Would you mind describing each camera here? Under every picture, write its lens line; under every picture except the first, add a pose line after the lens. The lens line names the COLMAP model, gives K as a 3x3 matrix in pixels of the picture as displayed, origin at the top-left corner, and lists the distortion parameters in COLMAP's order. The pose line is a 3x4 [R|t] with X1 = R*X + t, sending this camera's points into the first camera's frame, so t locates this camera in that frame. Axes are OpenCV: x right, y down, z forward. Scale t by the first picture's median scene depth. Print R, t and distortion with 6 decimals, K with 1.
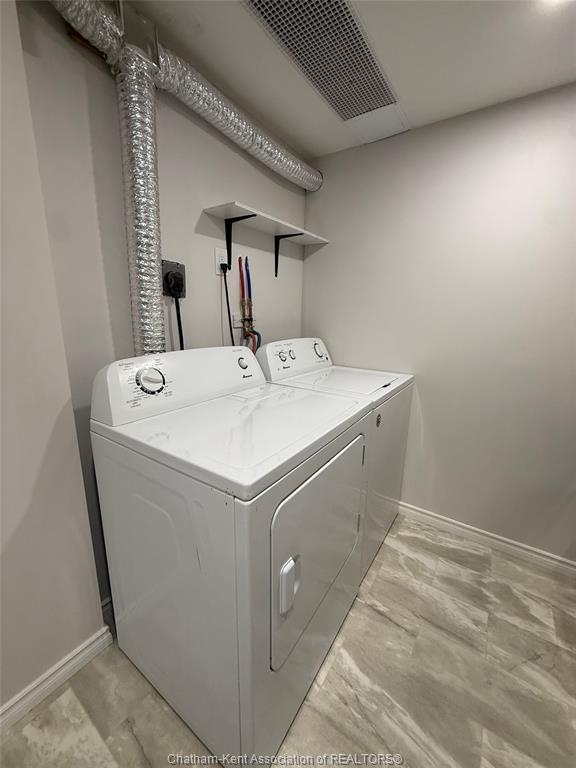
lens RADIAL K [[306.2, 0, 287.3], [0, 306.2, 386.3], [0, 0, 1]] dist [-0.000852, 0.000343]
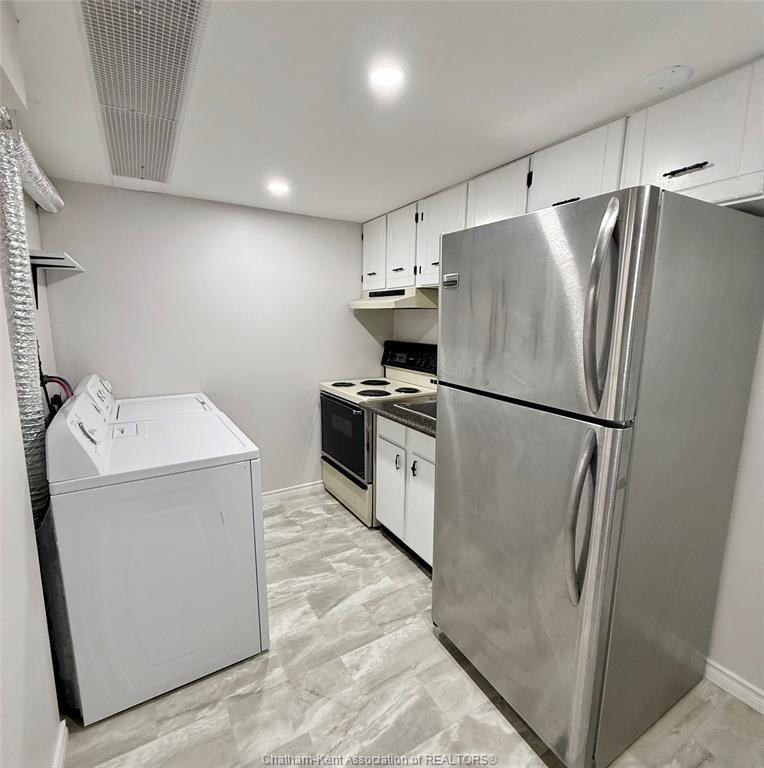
lens RADIAL K [[404.7, 0, 380.5], [0, 404.7, 383.9], [0, 0, 1]] dist [-0.000170, -0.000049]
pose [[0.417478, -0.163471, 0.893862, -1.040535], [0.208981, 0.974590, 0.080630, -0.079317], [-0.884330, 0.153139, 0.441032, -0.478926]]
